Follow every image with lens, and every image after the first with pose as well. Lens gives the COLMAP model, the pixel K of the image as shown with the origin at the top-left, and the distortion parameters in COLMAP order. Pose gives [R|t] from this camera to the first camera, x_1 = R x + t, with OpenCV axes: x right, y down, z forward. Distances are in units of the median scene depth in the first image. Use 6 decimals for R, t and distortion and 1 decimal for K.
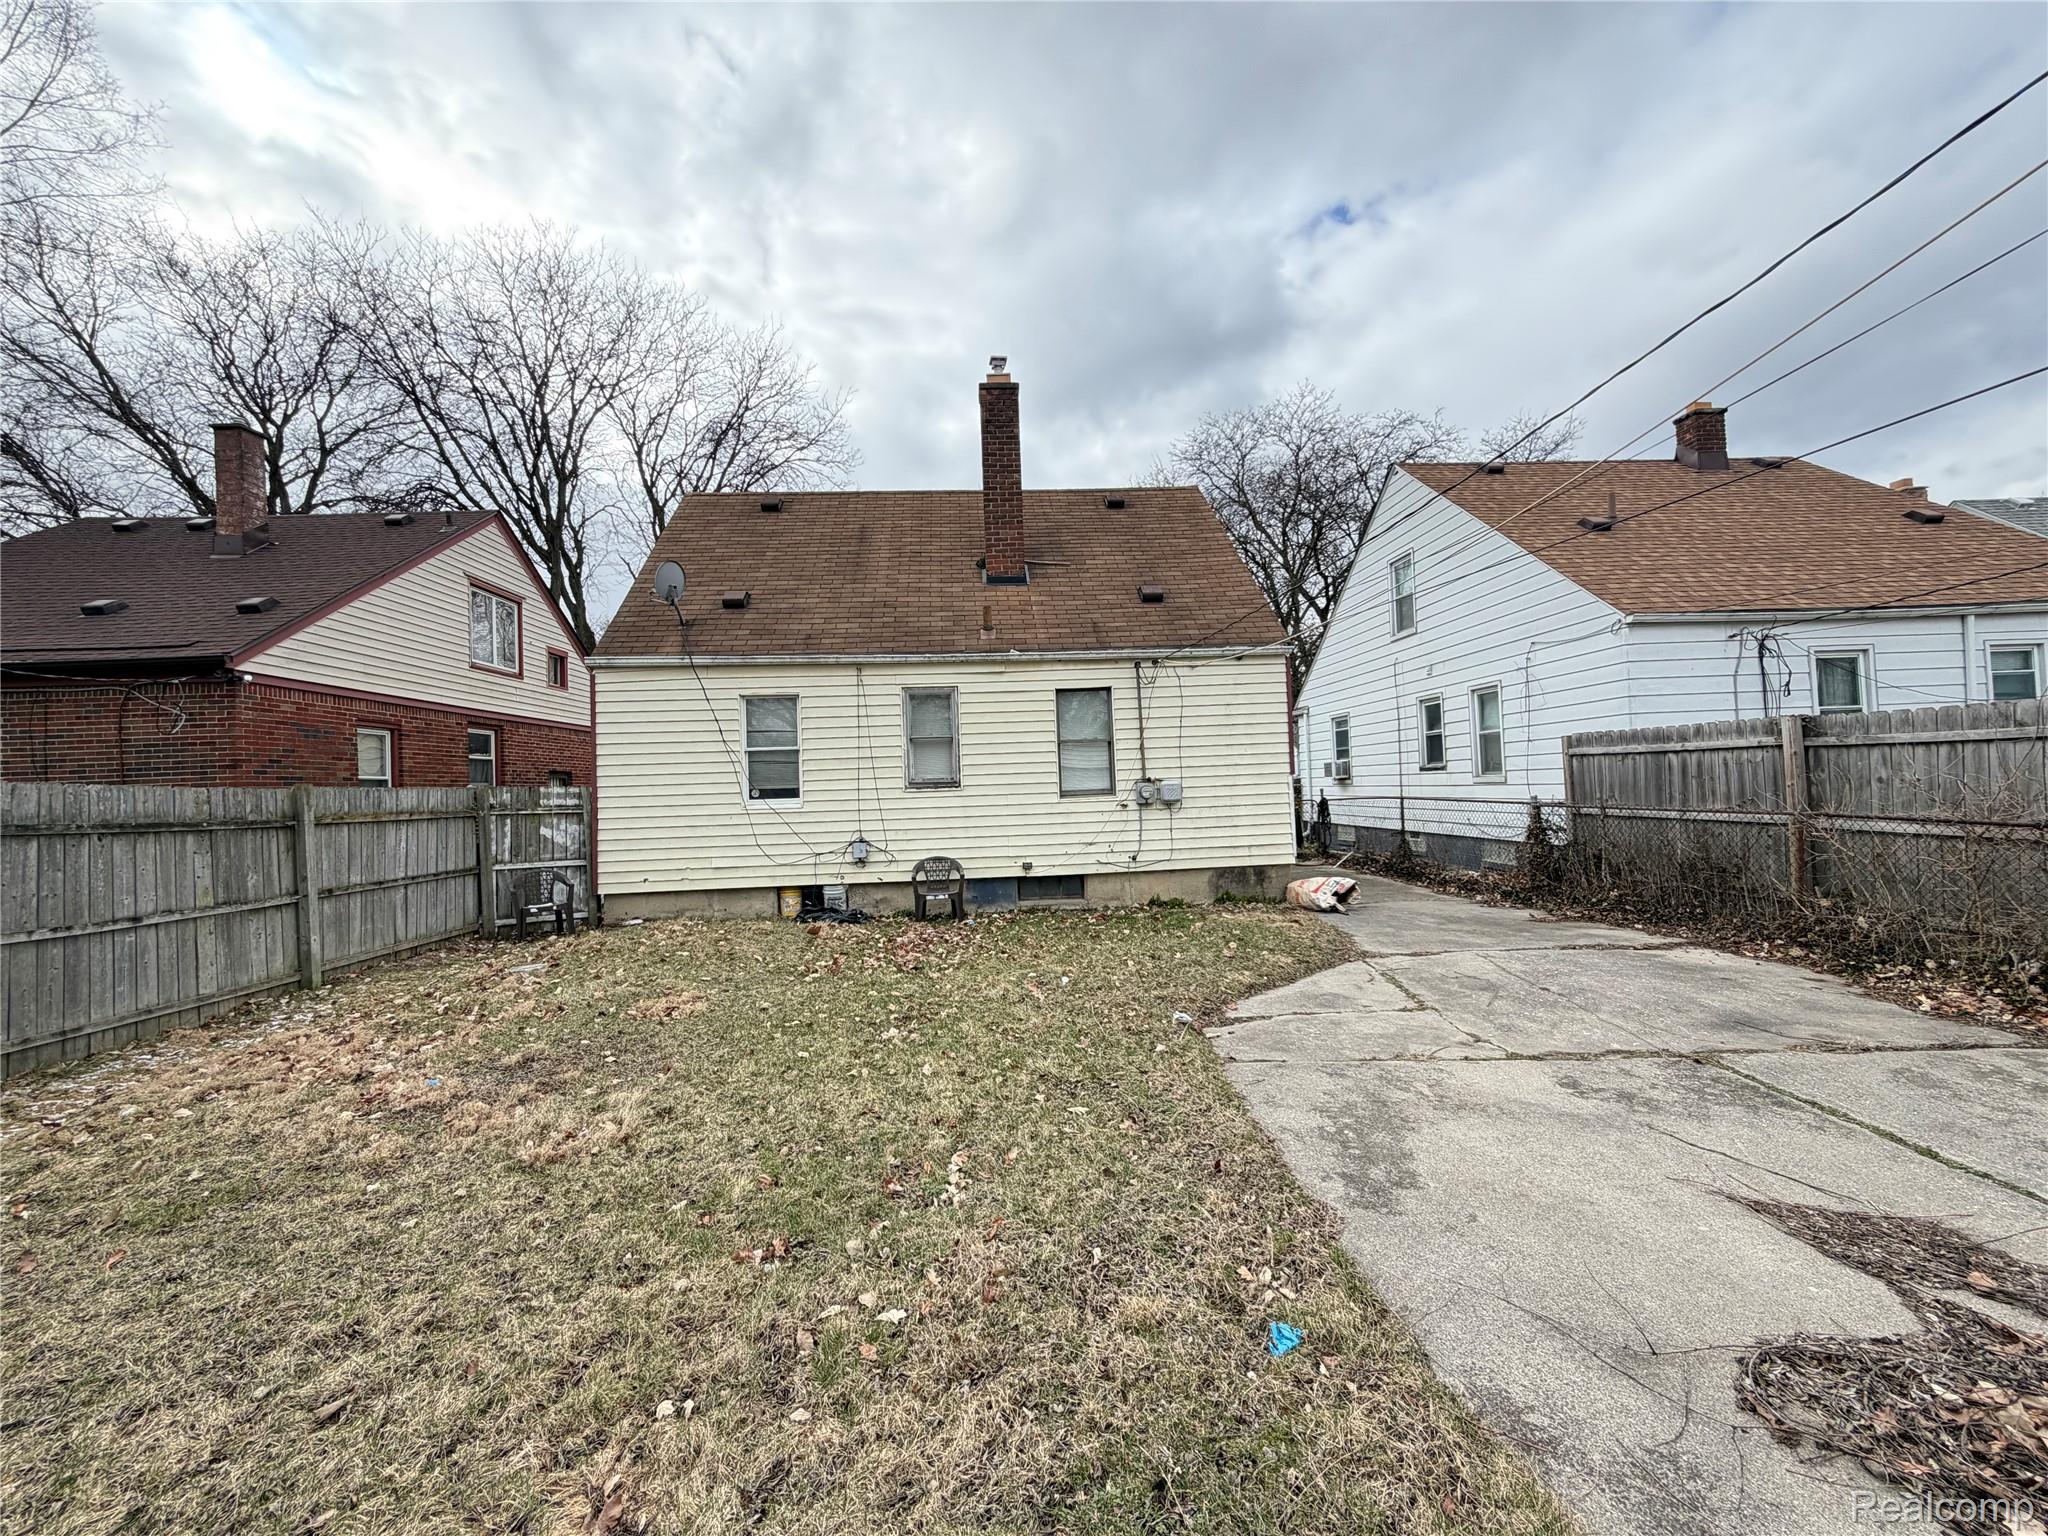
lens RADIAL K [[815.9, 0, 1008.9], [0, 815.9, 771.4], [0, 0, 1]] dist [-0.001030, 0.000796]
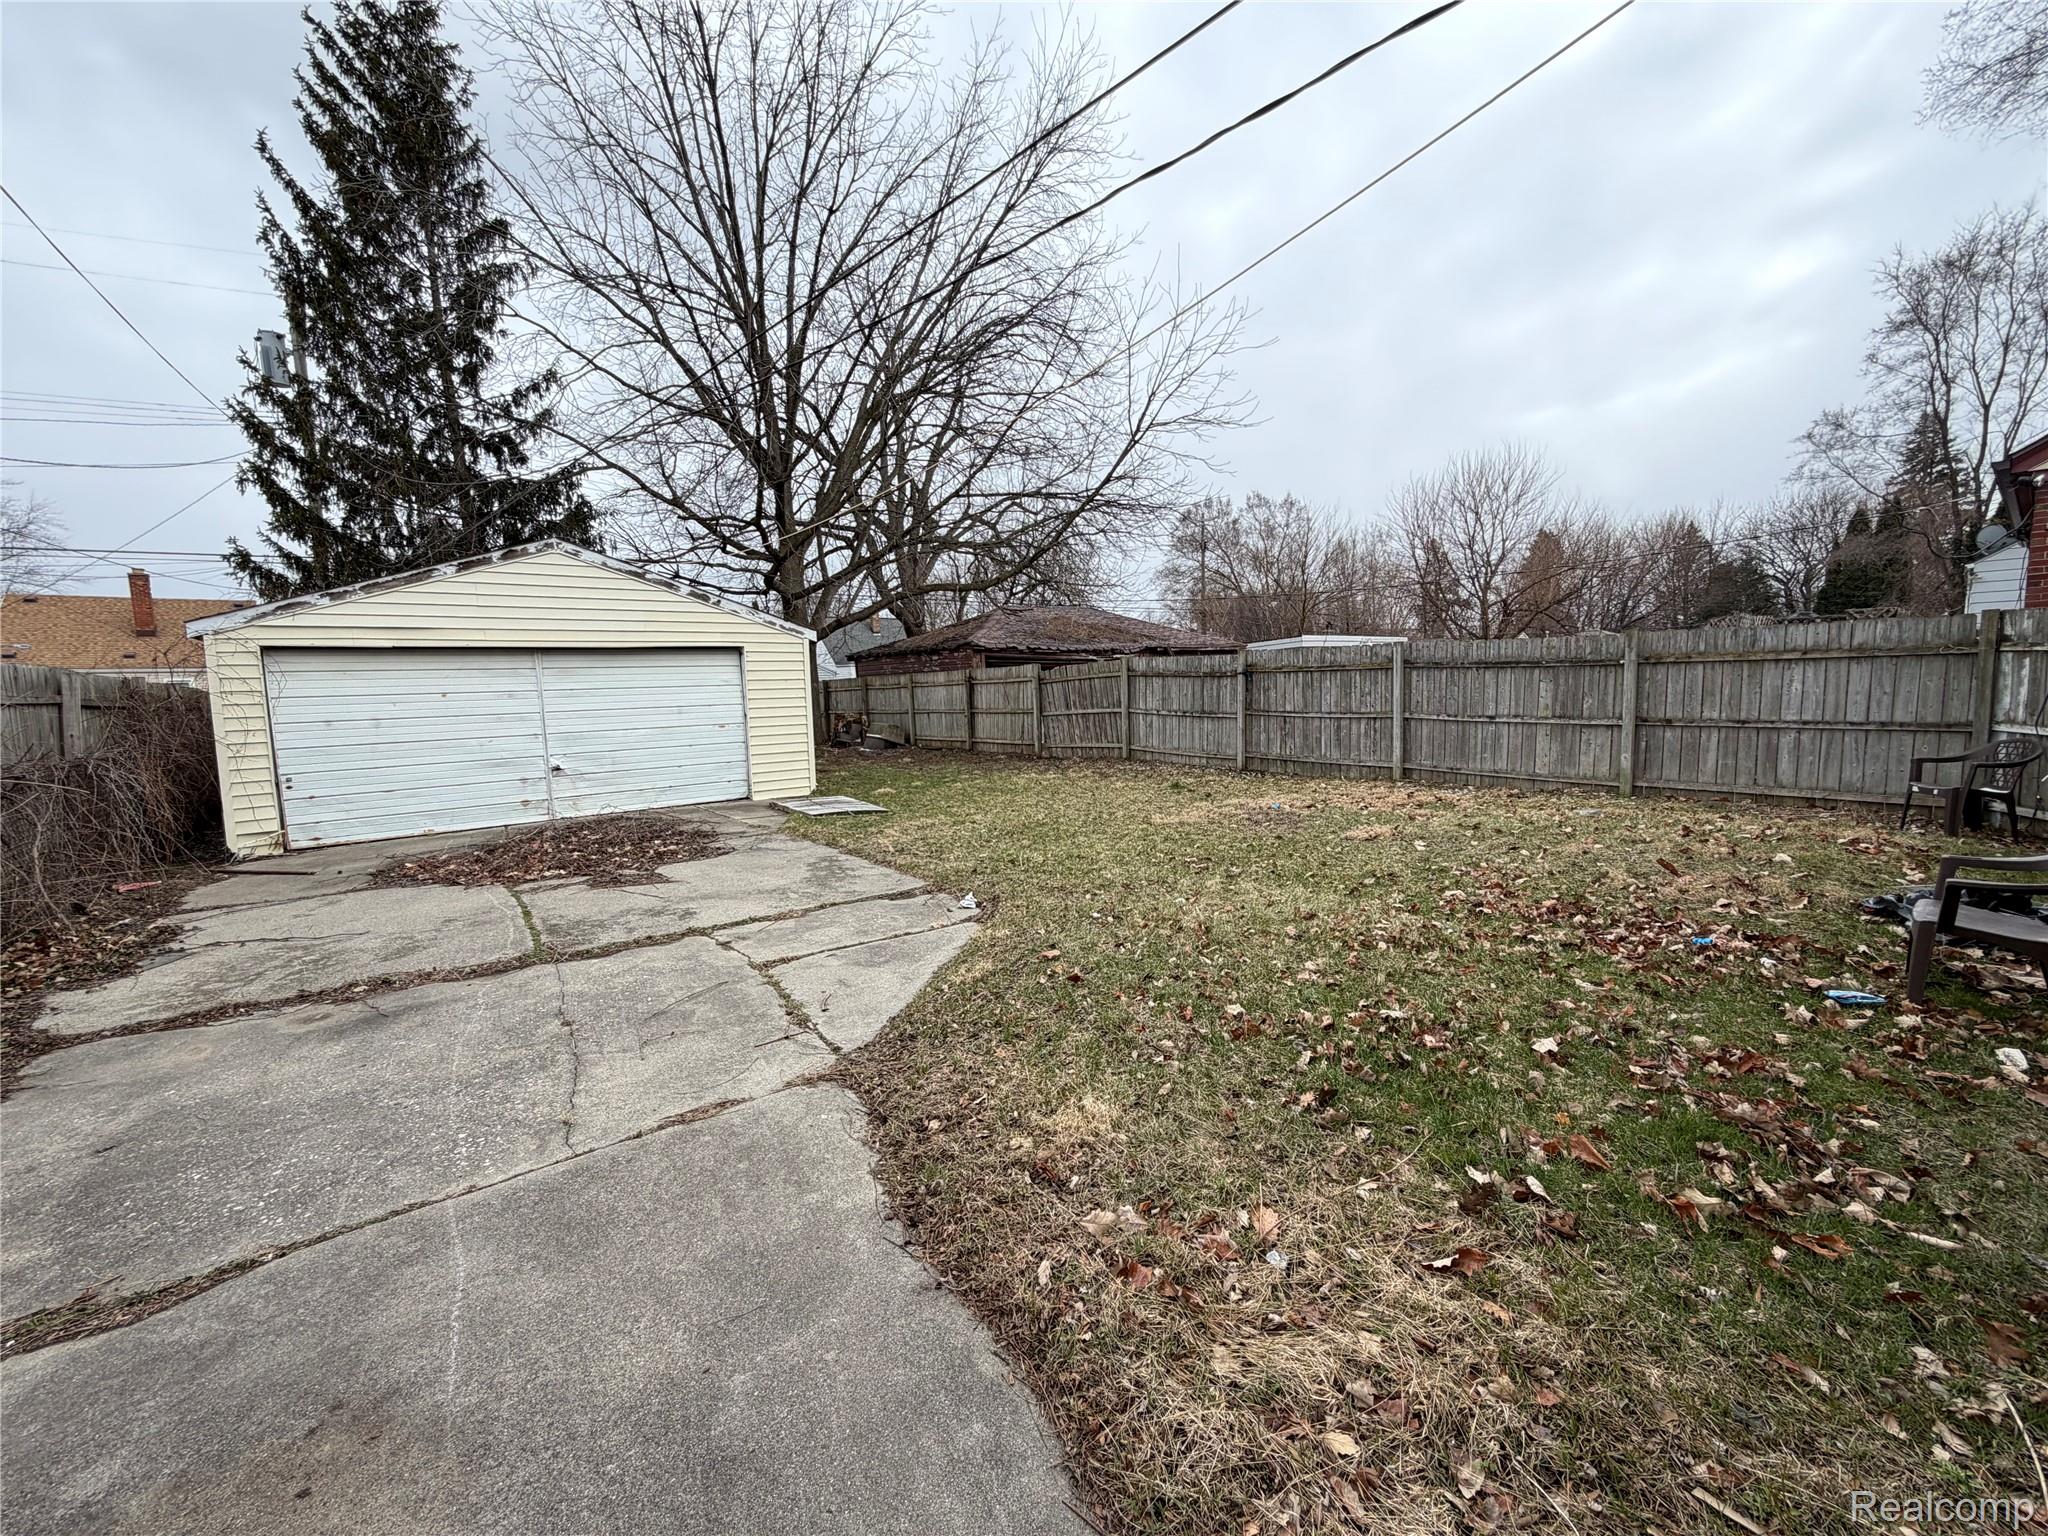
lens RADIAL K [[815.9, 0, 1024.2], [0, 815.9, 765.7], [0, 0, 1]] dist [-0.001030, 0.000796]
pose [[-0.792969, 0.121758, -0.596971, 0.733702], [0.070959, 0.991616, 0.107994, 0.025600], [0.605115, 0.043276, -0.794961, 1.719202]]
